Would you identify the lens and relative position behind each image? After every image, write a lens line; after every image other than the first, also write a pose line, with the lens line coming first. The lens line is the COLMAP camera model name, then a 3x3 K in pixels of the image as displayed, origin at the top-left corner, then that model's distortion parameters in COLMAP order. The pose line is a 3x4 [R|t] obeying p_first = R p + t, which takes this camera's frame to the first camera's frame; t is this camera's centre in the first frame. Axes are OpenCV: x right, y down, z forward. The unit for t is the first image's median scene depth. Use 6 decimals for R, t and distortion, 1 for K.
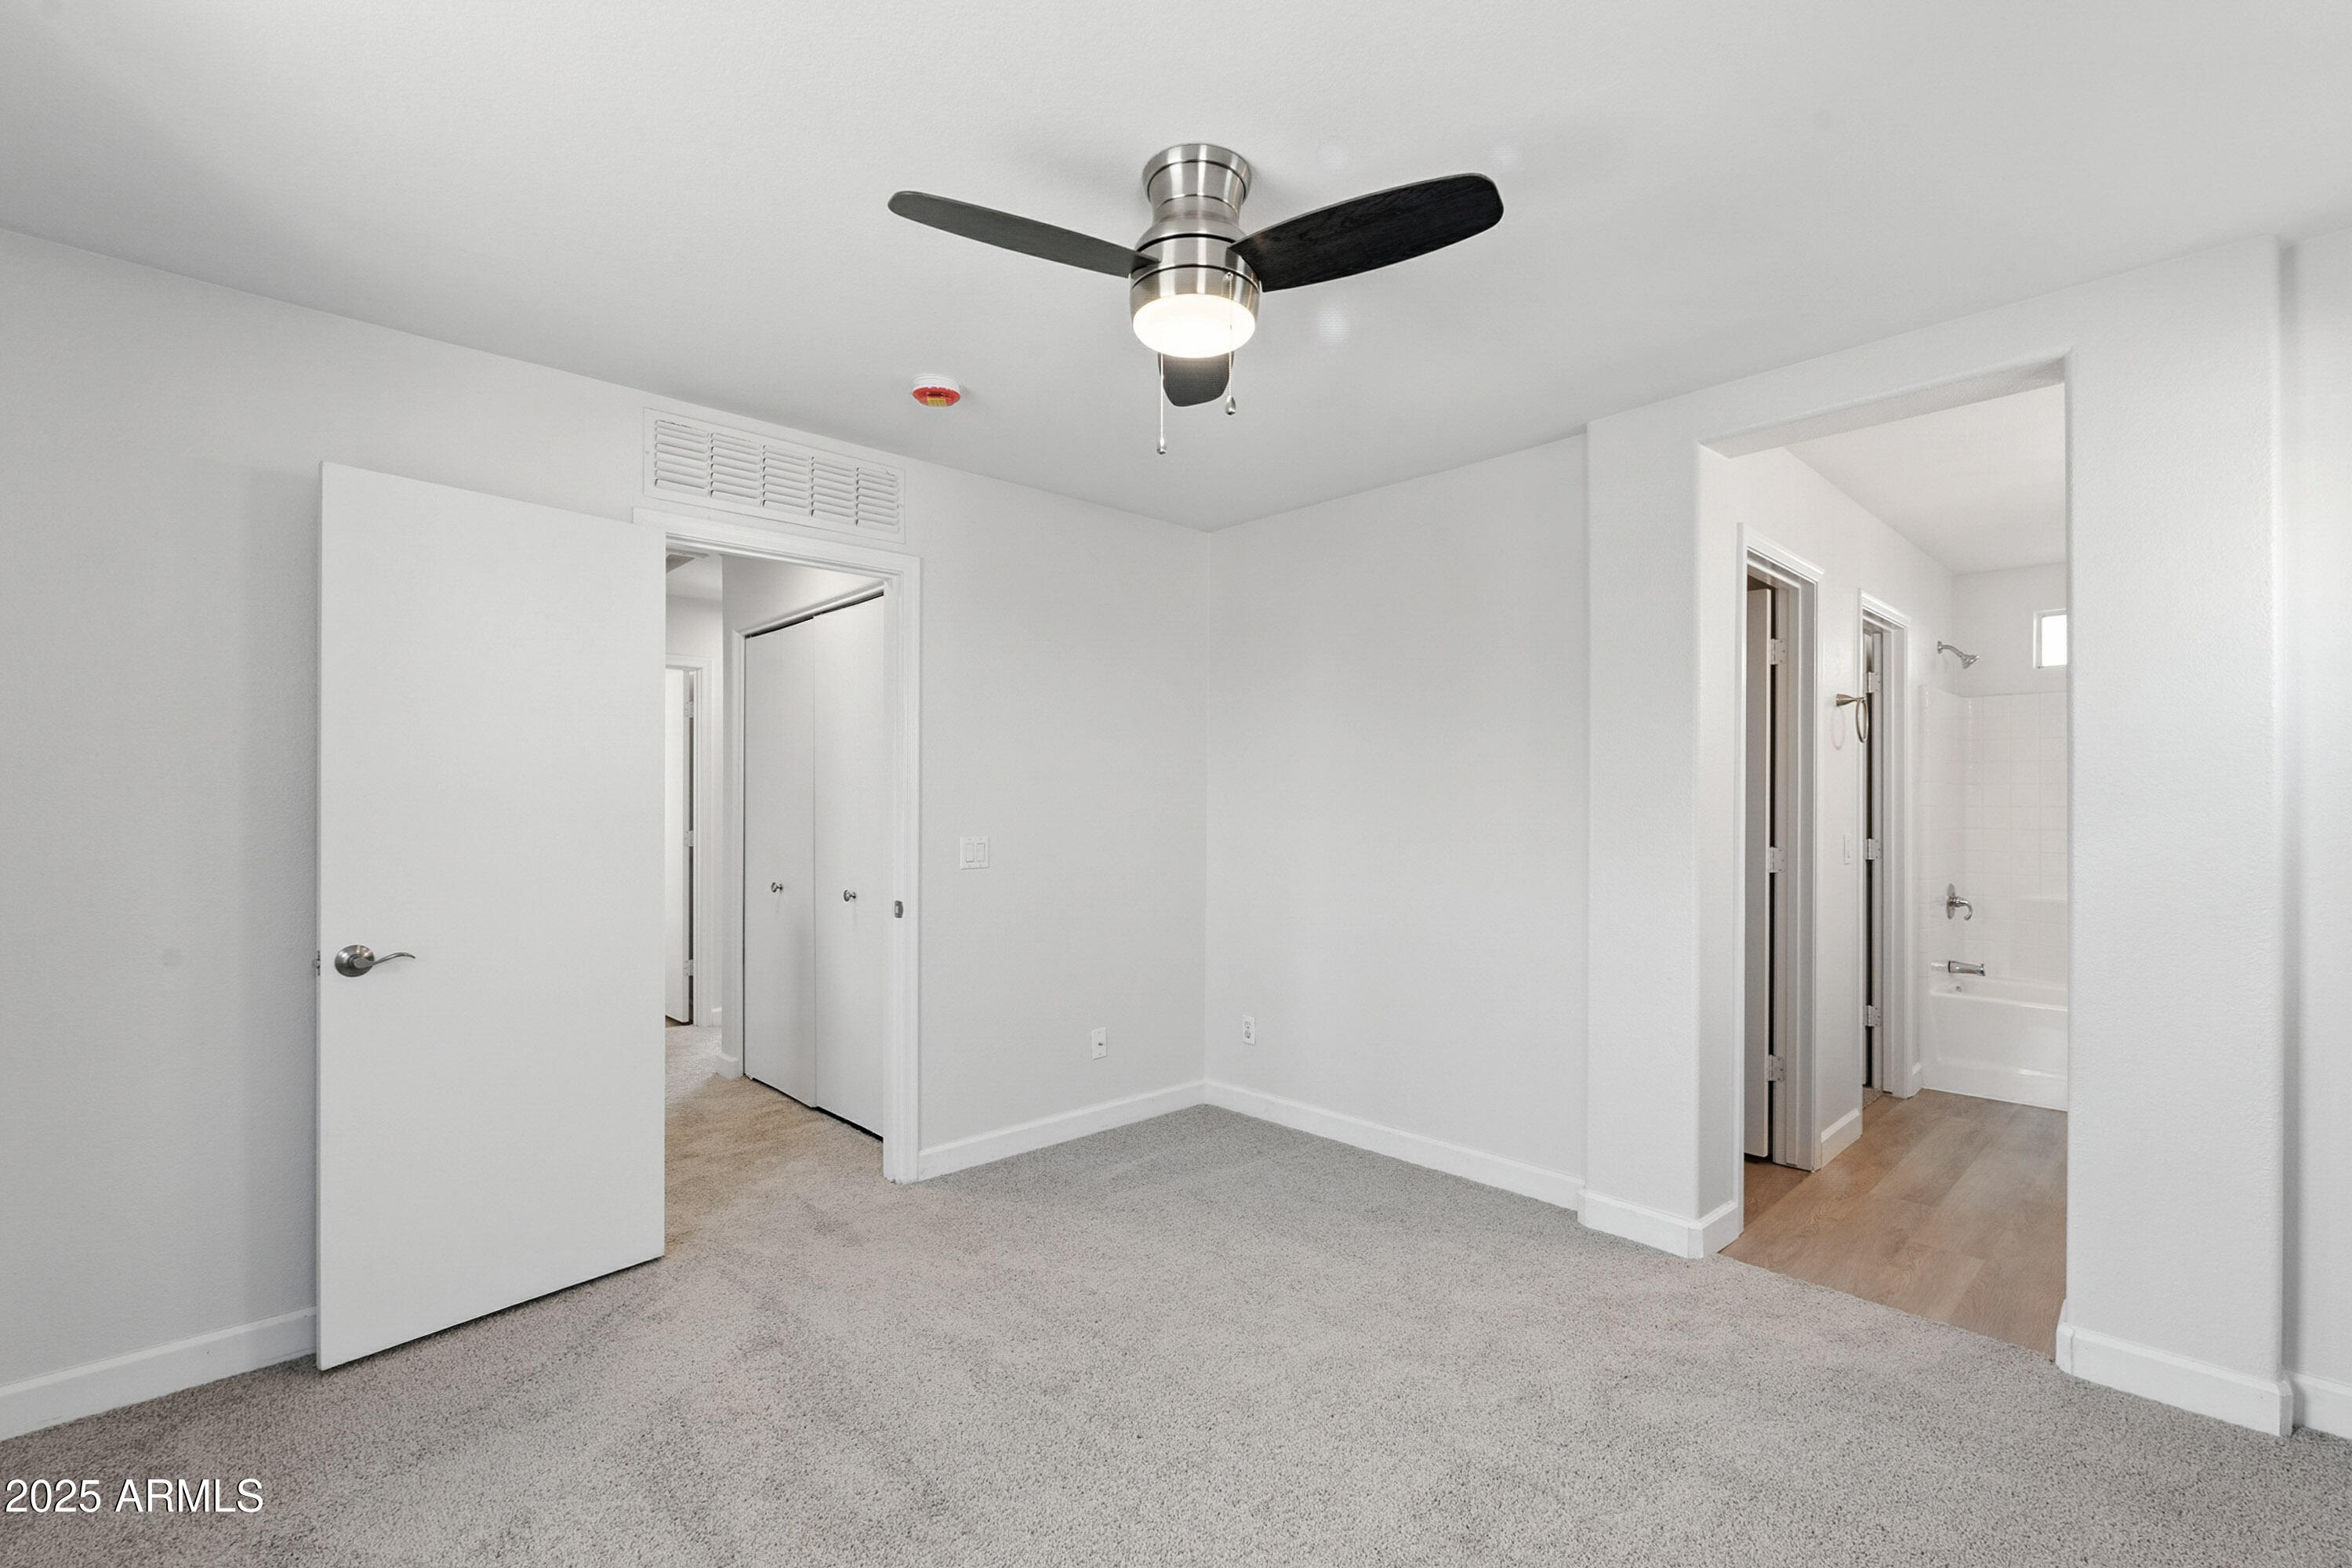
lens RADIAL K [[1039.8, 0, 1182.4], [0, 1039.8, 791.1], [0, 0, 1]] dist [-0.000940, -0.000432]
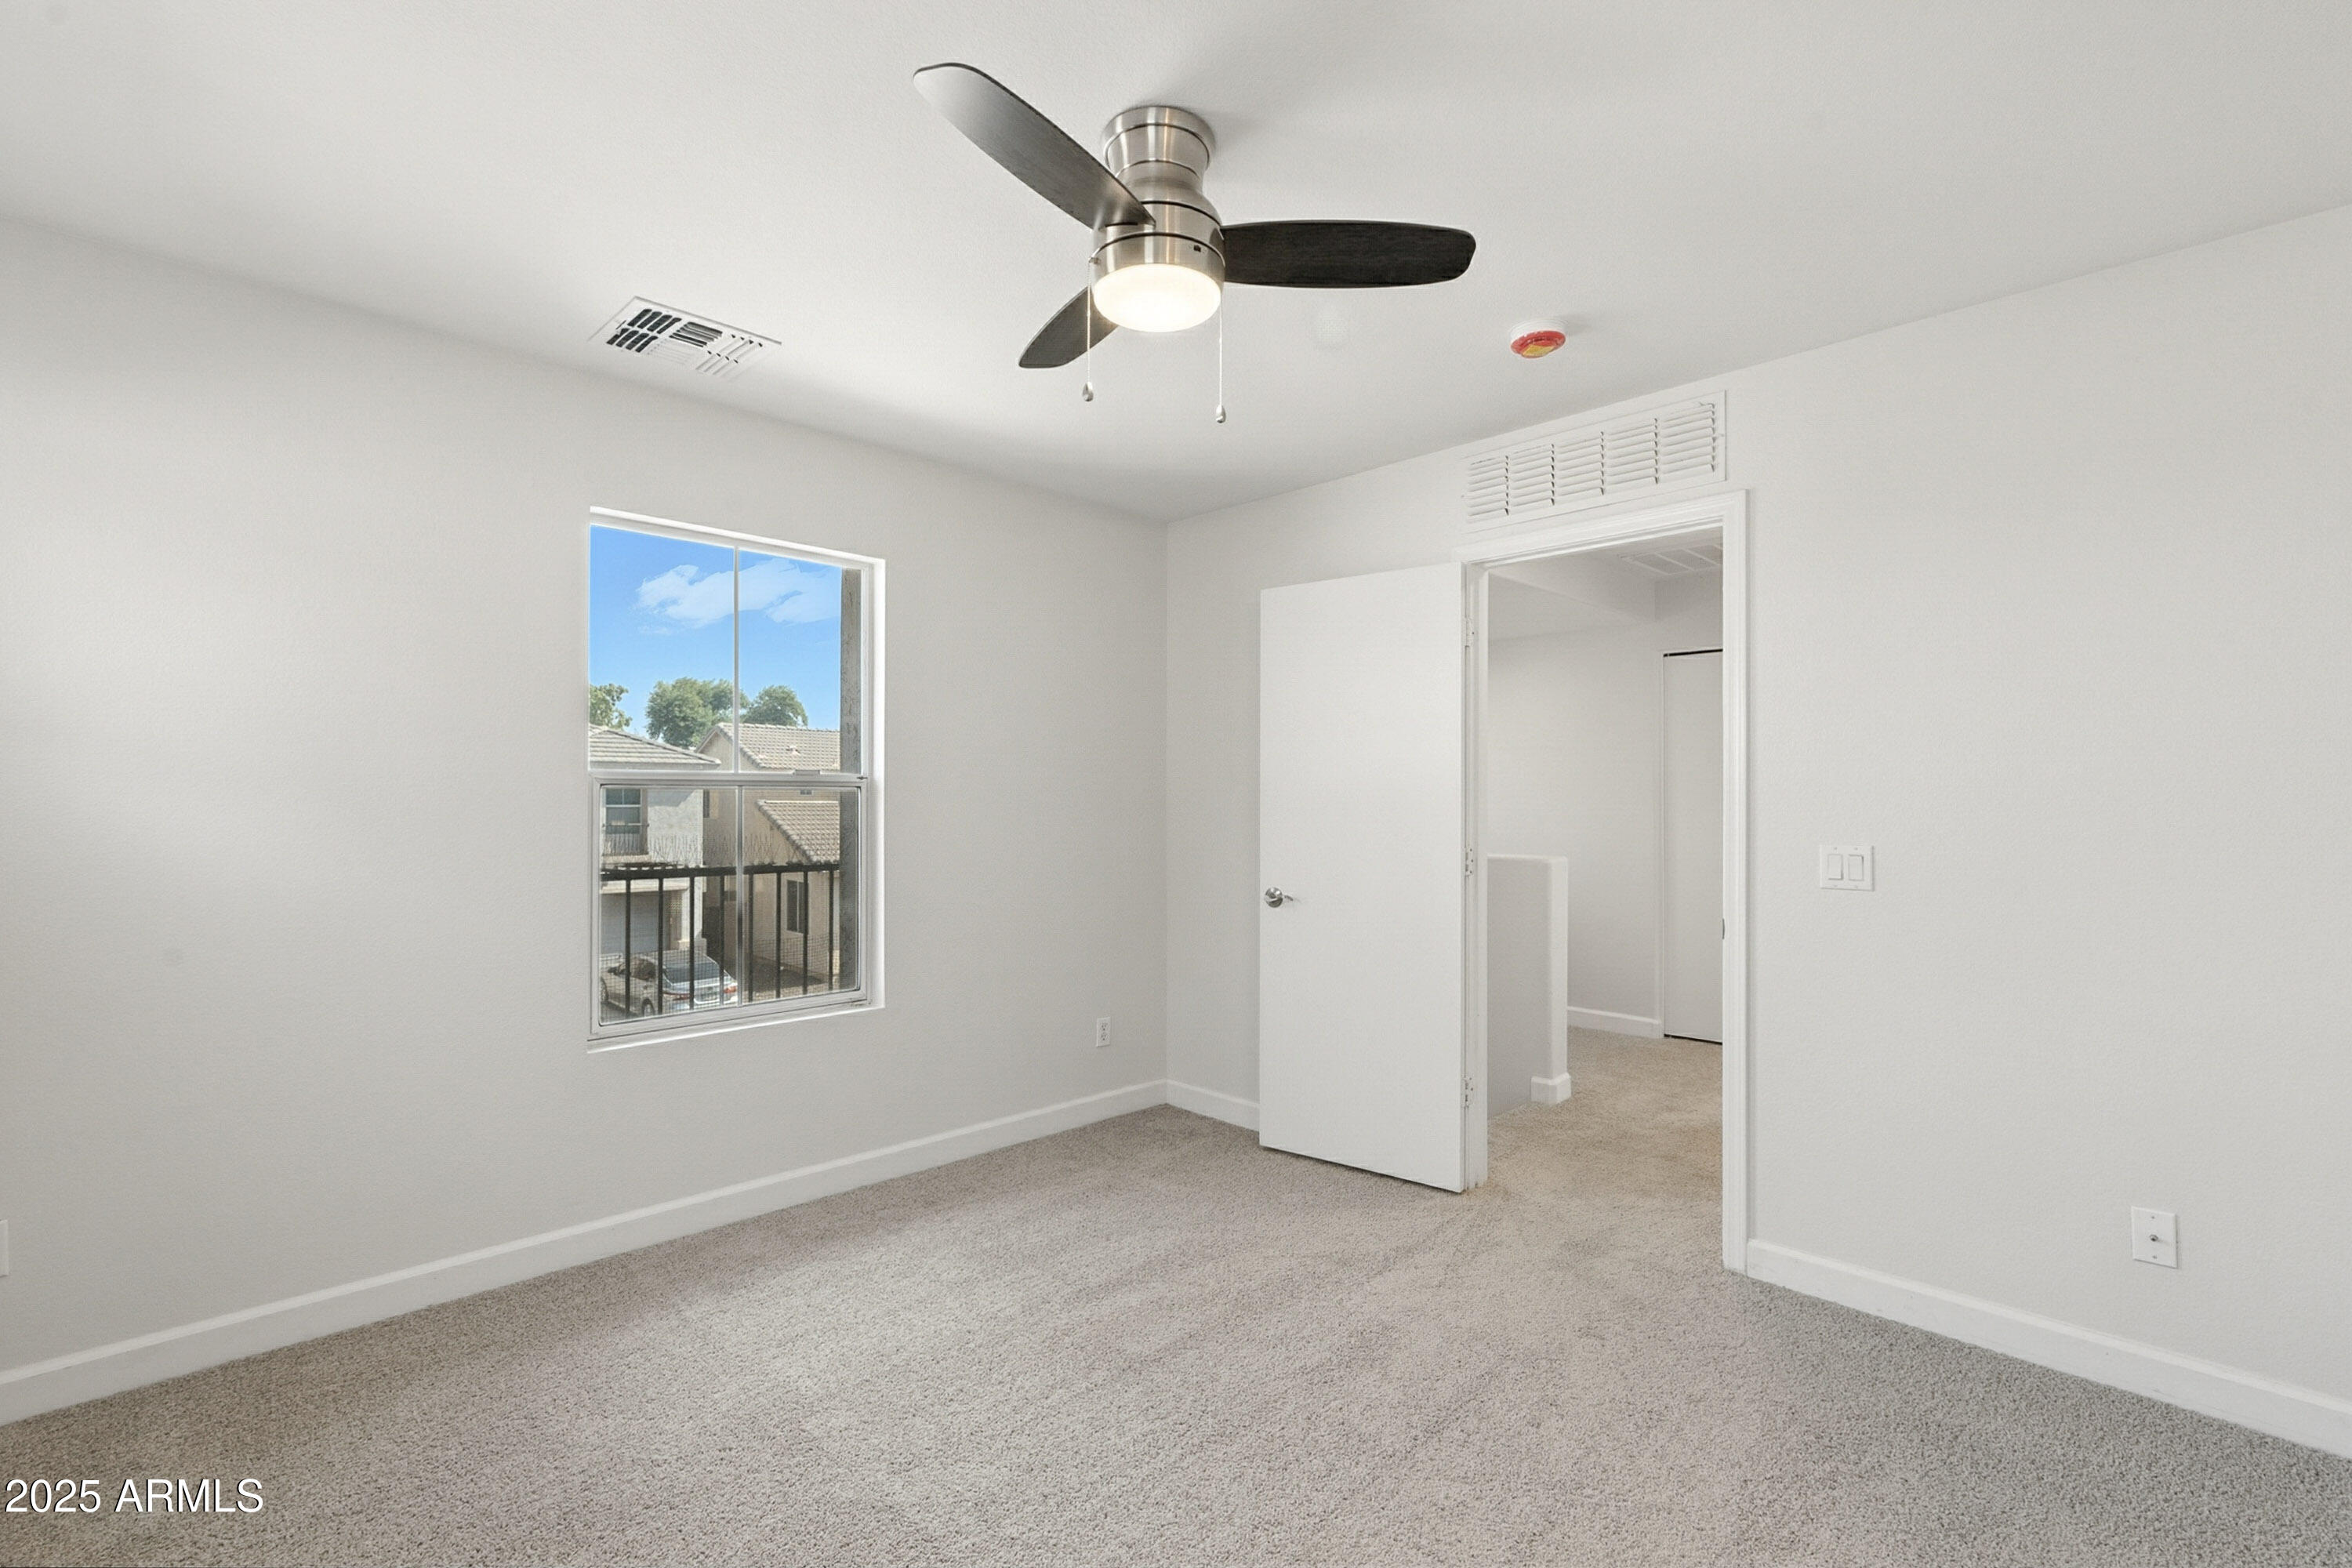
lens RADIAL K [[1039.8, 0, 1182.4], [0, 1039.8, 791.1], [0, 0, 1]] dist [-0.000940, -0.000432]
pose [[0.020780, -0.006687, -0.999762, 0.753894], [0.012590, 0.999900, -0.006426, 0.006809], [0.999705, -0.012454, 0.020862, 0.784347]]
